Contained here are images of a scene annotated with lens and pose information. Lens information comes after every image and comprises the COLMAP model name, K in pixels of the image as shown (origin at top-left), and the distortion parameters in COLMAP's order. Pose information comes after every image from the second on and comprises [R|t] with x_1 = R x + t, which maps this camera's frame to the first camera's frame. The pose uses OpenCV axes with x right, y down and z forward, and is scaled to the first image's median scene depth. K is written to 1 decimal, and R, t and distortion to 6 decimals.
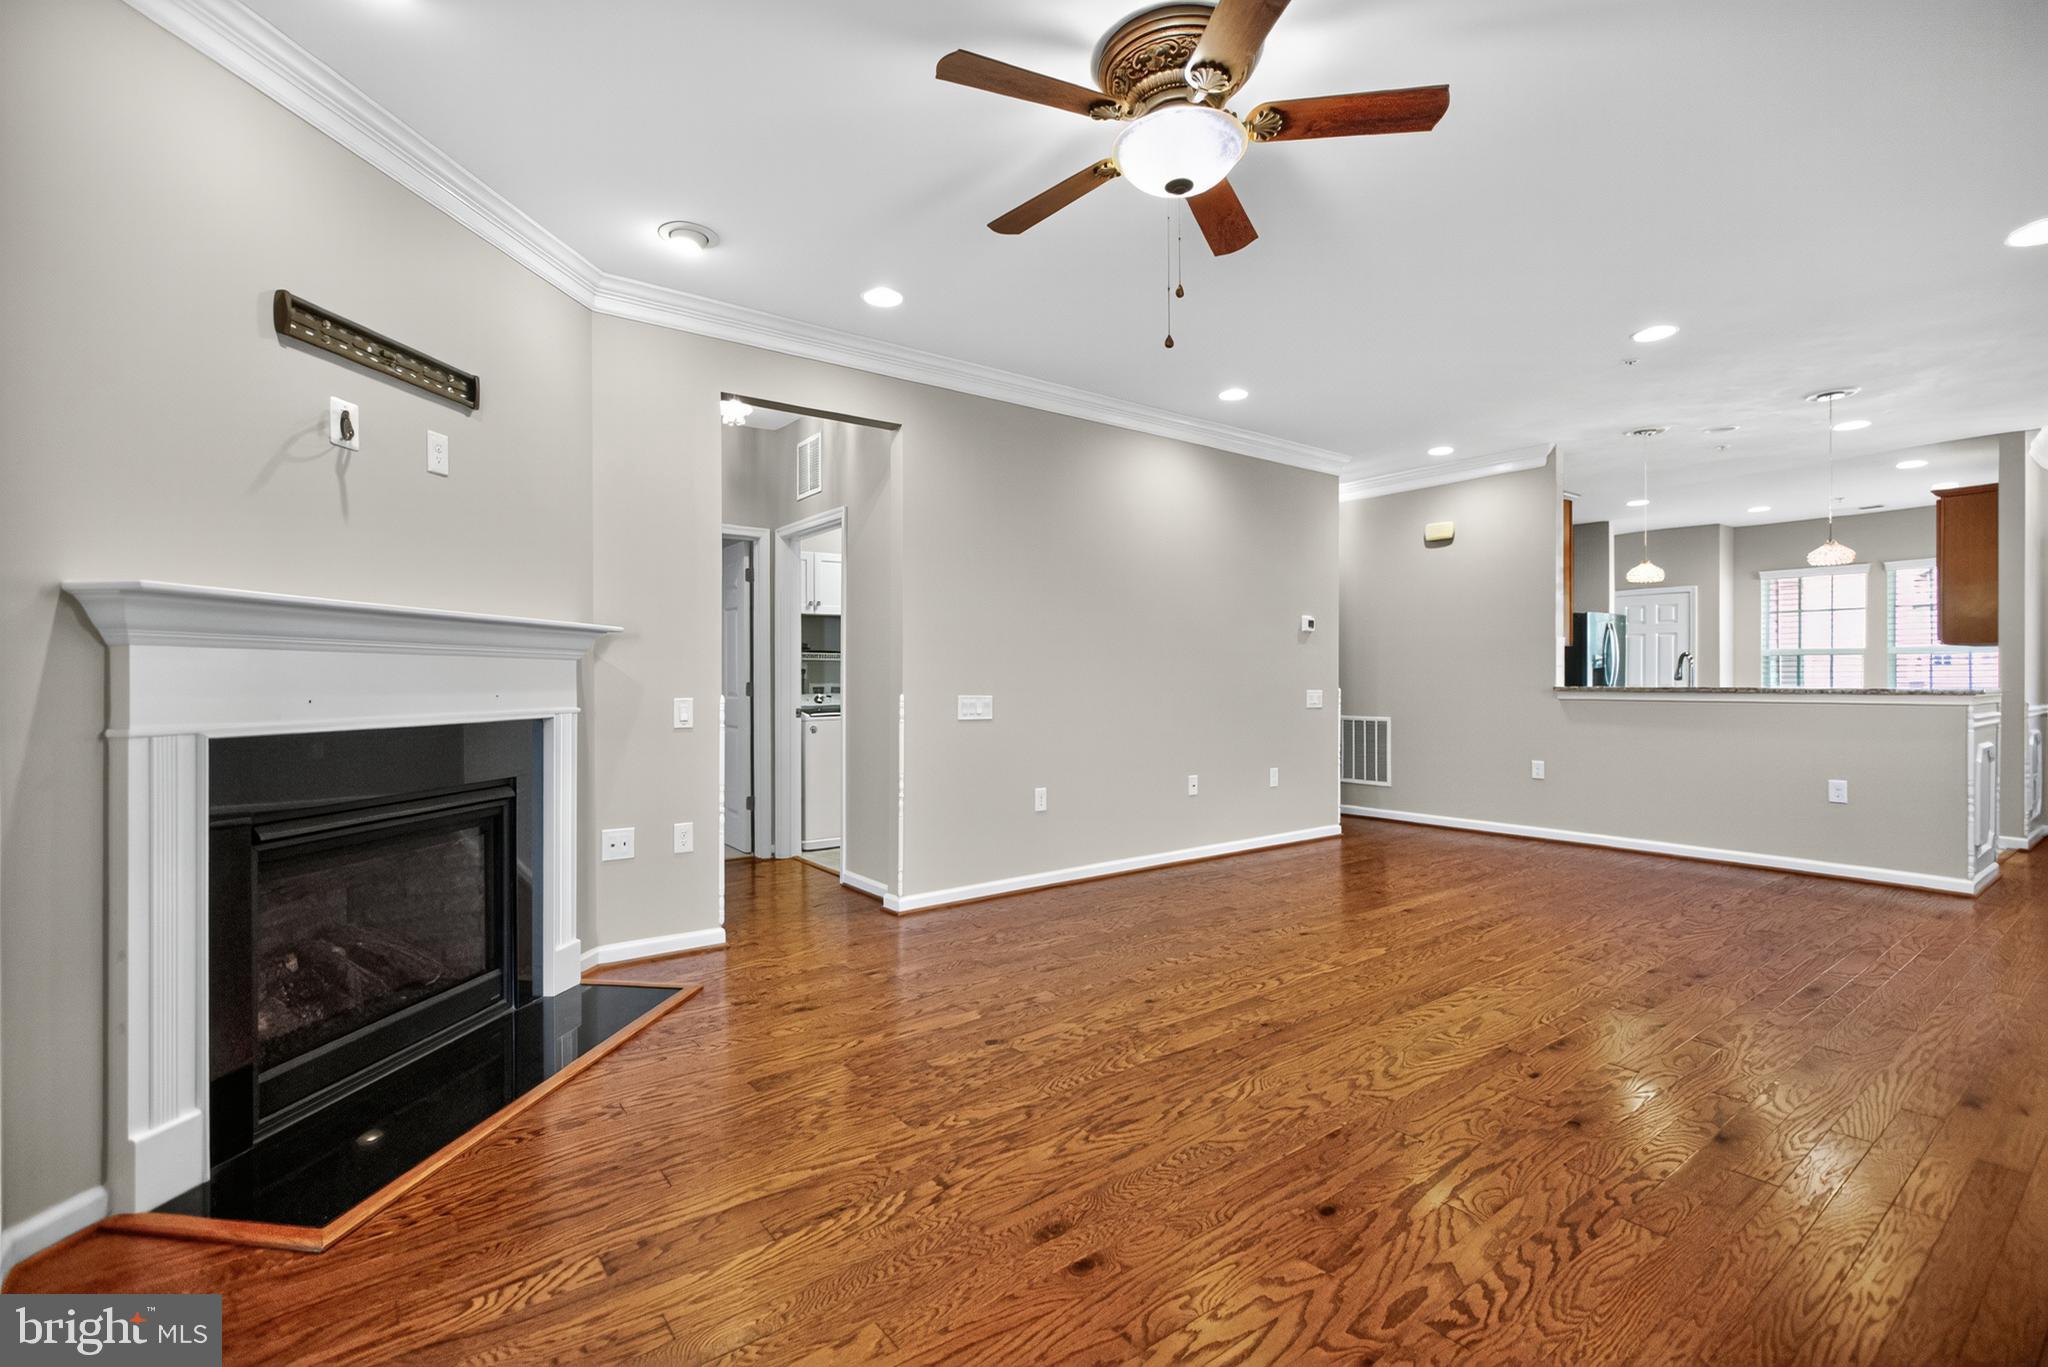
lens RADIAL K [[926.9, 0, 1026.1], [0, 926.9, 677.4], [0, 0, 1]] dist [-0.001382, -0.000376]
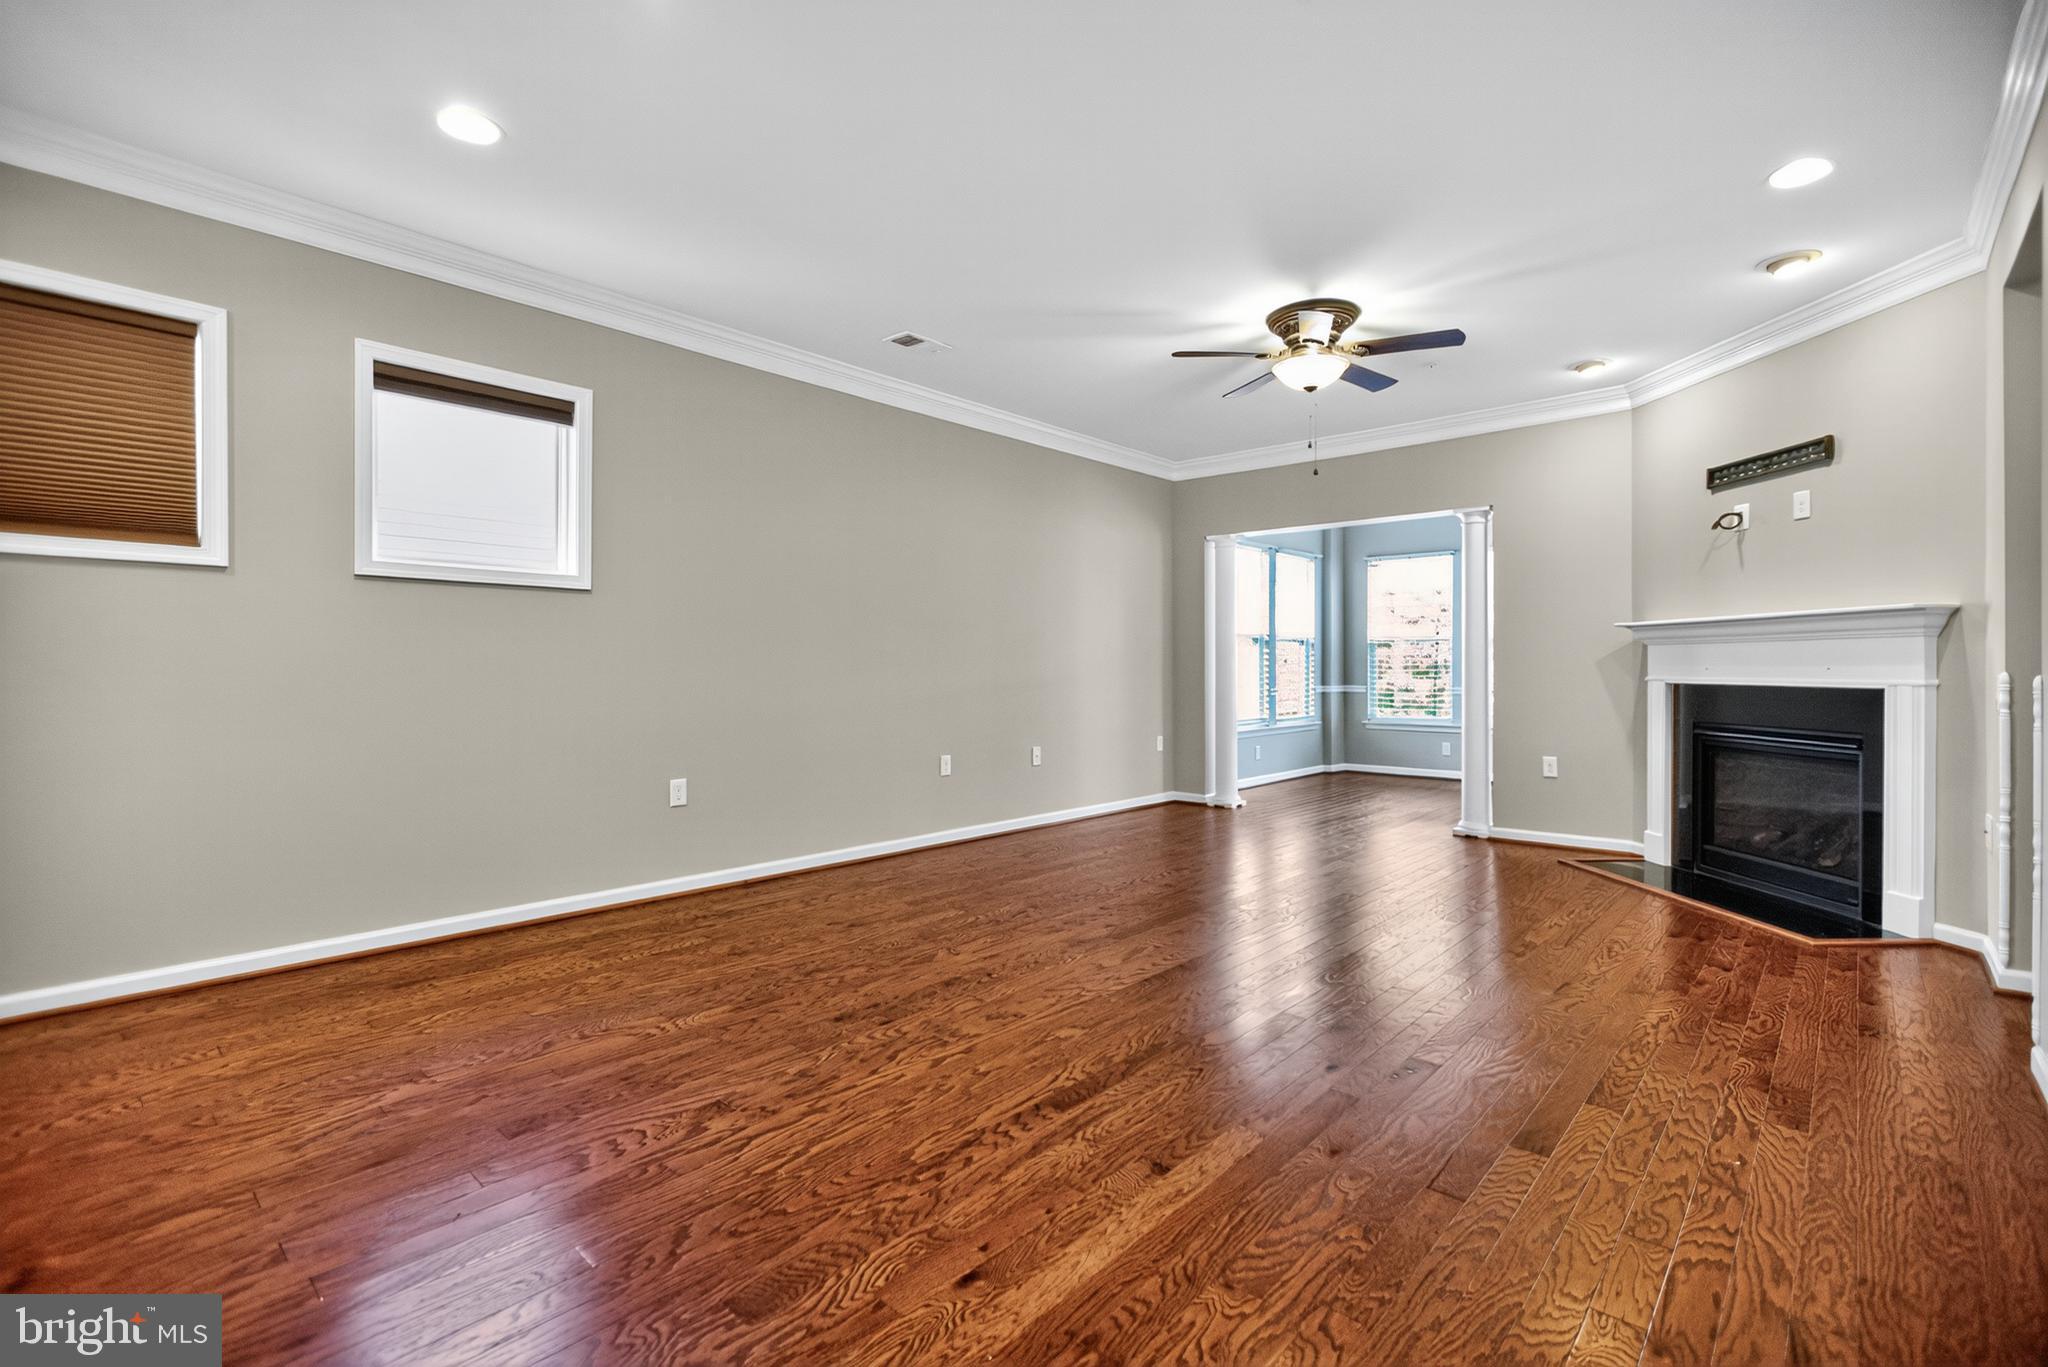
lens RADIAL K [[926.9, 0, 1016.2], [0, 926.9, 668.6], [0, 0, 1]] dist [-0.001382, -0.000376]
pose [[-0.983367, 0.004321, -0.181581, 0.744740], [0.004803, 0.999986, -0.002213, 0.015134], [0.181568, -0.003049, -0.983374, 1.893843]]
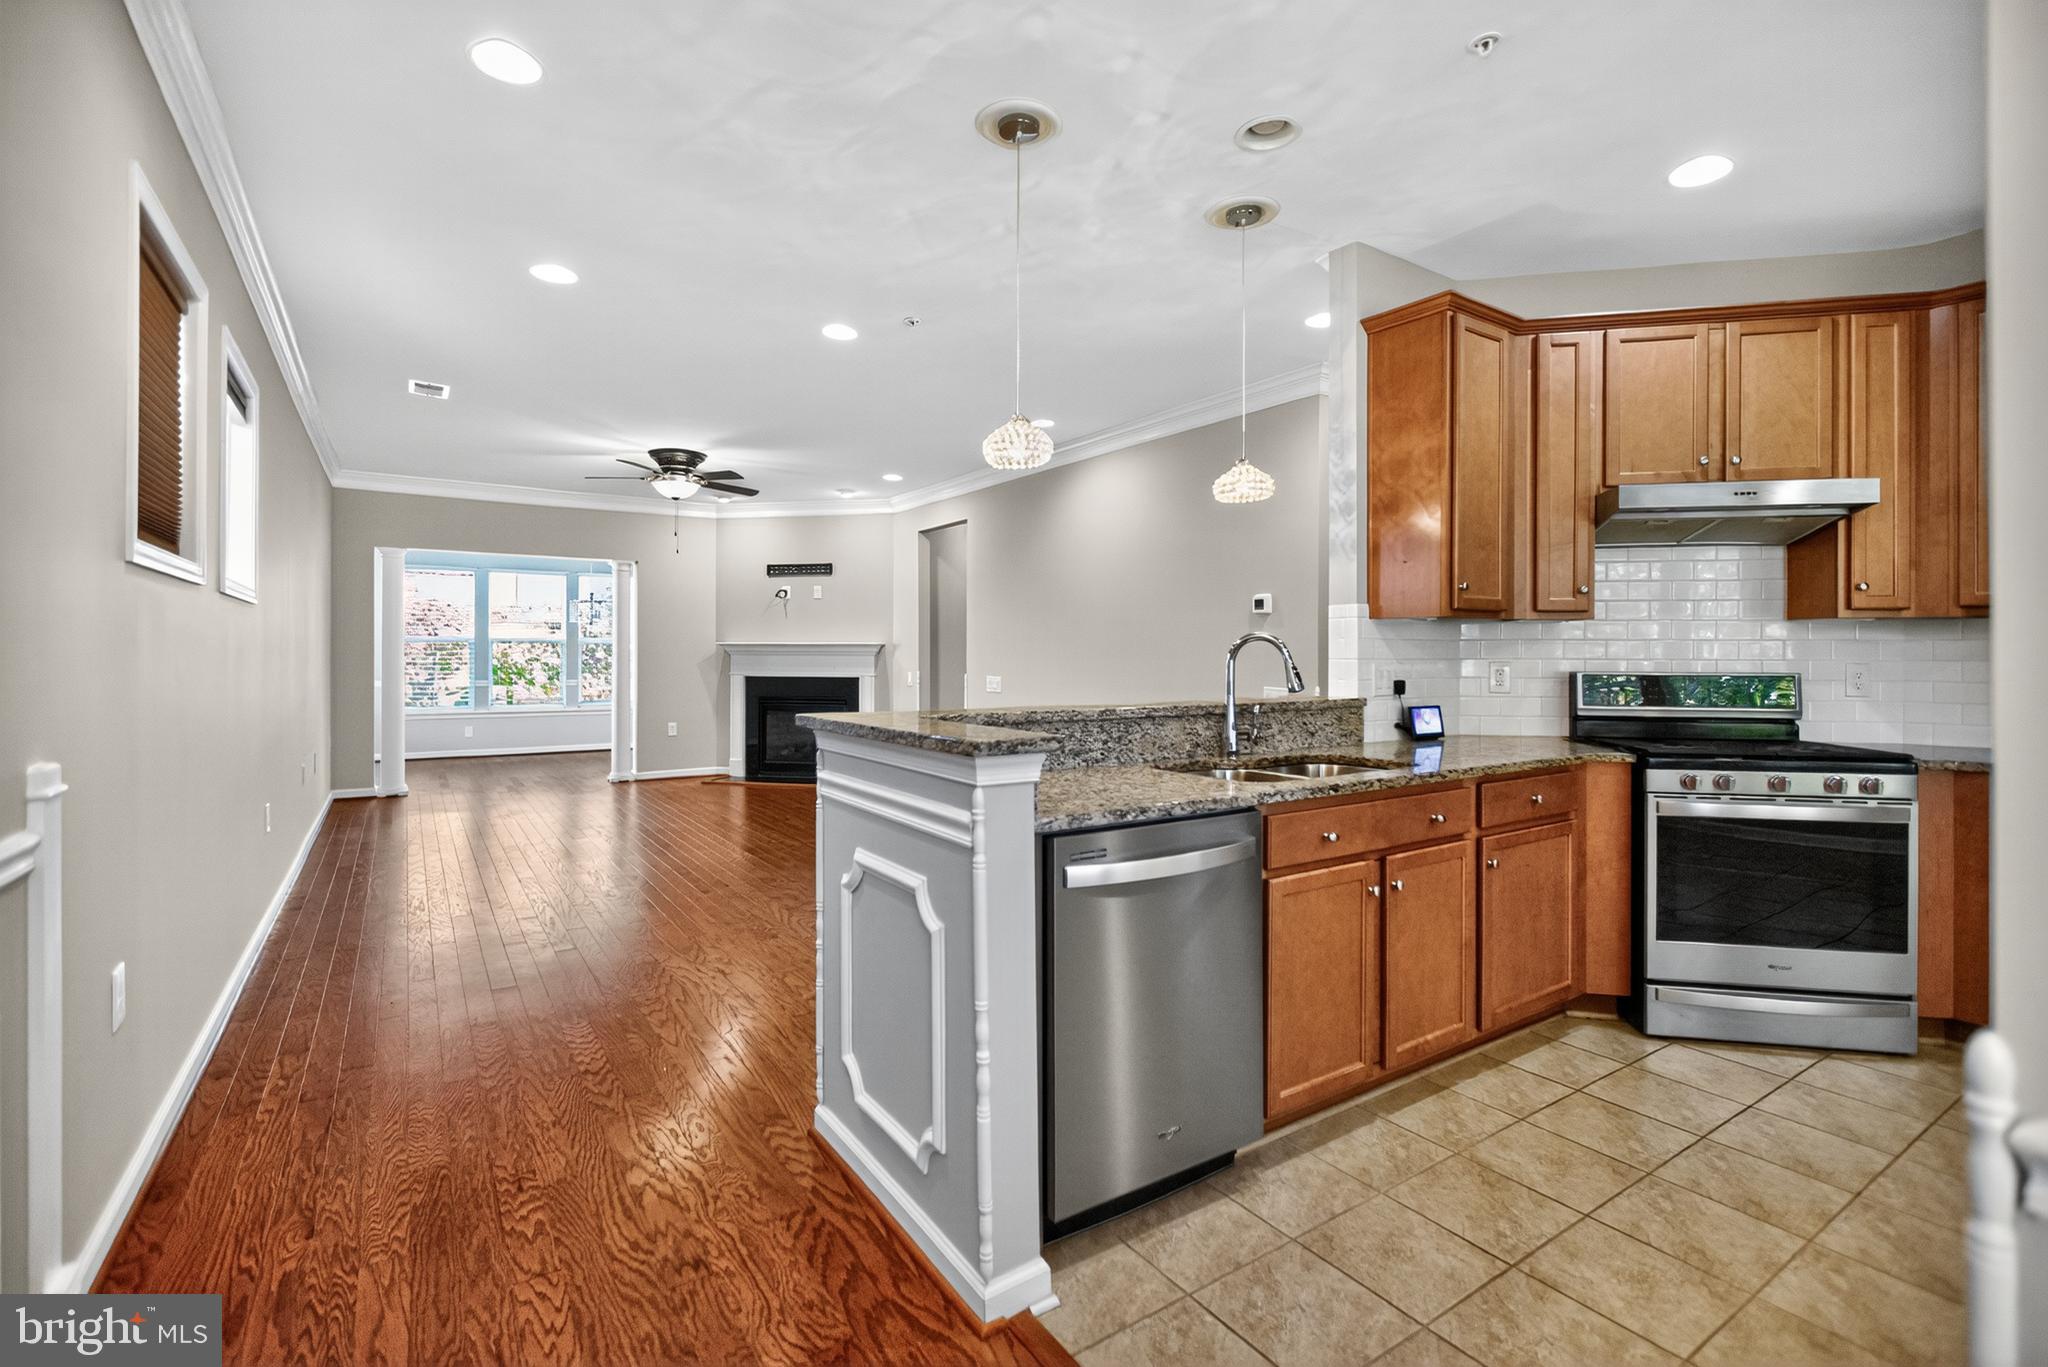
lens RADIAL K [[926.9, 0, 1021.5], [0, 926.9, 657.8], [0, 0, 1]] dist [-0.001382, -0.000376]
pose [[-0.065482, 0.007336, -0.997827, 2.117922], [0.000653, 0.999973, 0.007309, -0.033561], [0.997854, -0.000173, -0.065485, 1.615636]]
